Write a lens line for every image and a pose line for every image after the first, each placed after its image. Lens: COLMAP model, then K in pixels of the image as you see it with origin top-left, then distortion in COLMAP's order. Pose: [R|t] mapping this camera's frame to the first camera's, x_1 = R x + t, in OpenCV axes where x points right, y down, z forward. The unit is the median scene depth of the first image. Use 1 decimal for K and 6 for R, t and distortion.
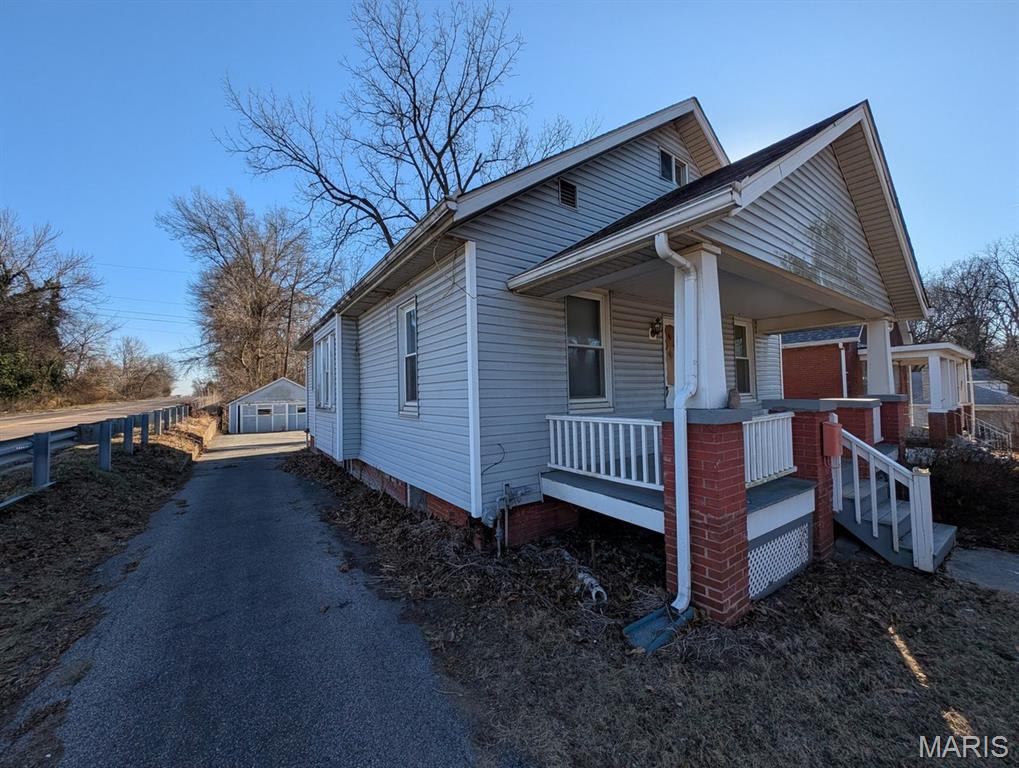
lens RADIAL K [[383.1, 0, 506.8], [0, 383.1, 382.4], [0, 0, 1]] dist [-0.001294, -0.000467]
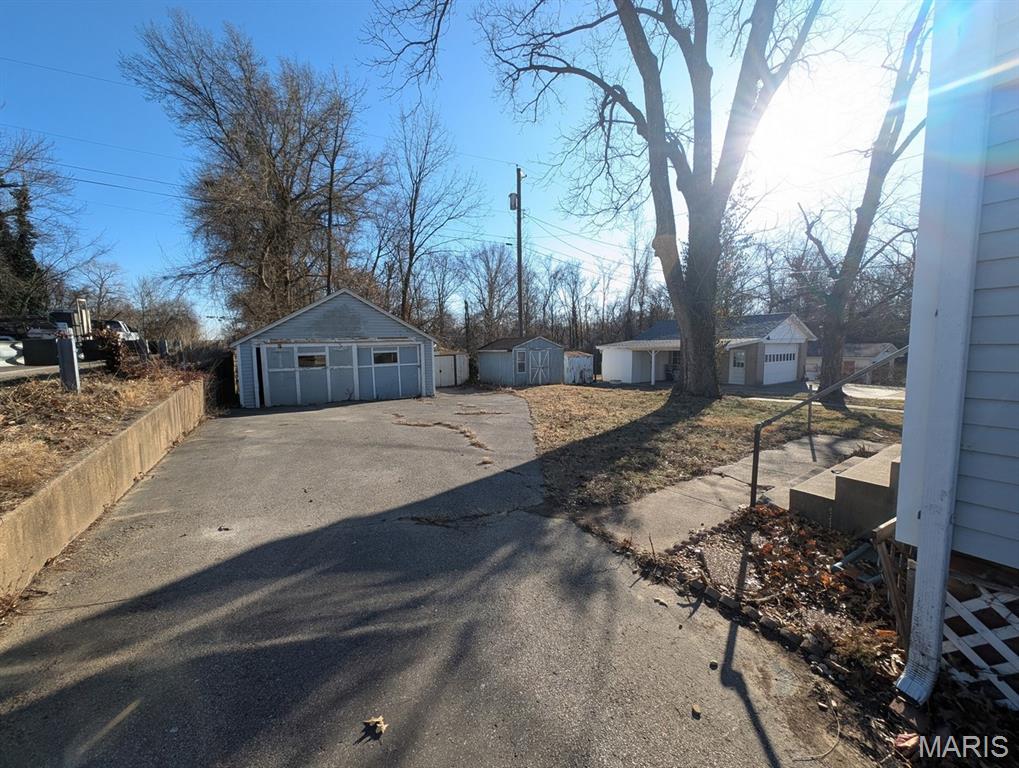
lens RADIAL K [[383.1, 0, 506.8], [0, 383.1, 382.4], [0, 0, 1]] dist [-0.001294, -0.000467]
pose [[0.998523, 0.013716, -0.052566, -0.217780], [-0.006982, 0.991981, 0.126193, 0.024523], [0.053876, -0.125640, 0.990612, 0.321233]]
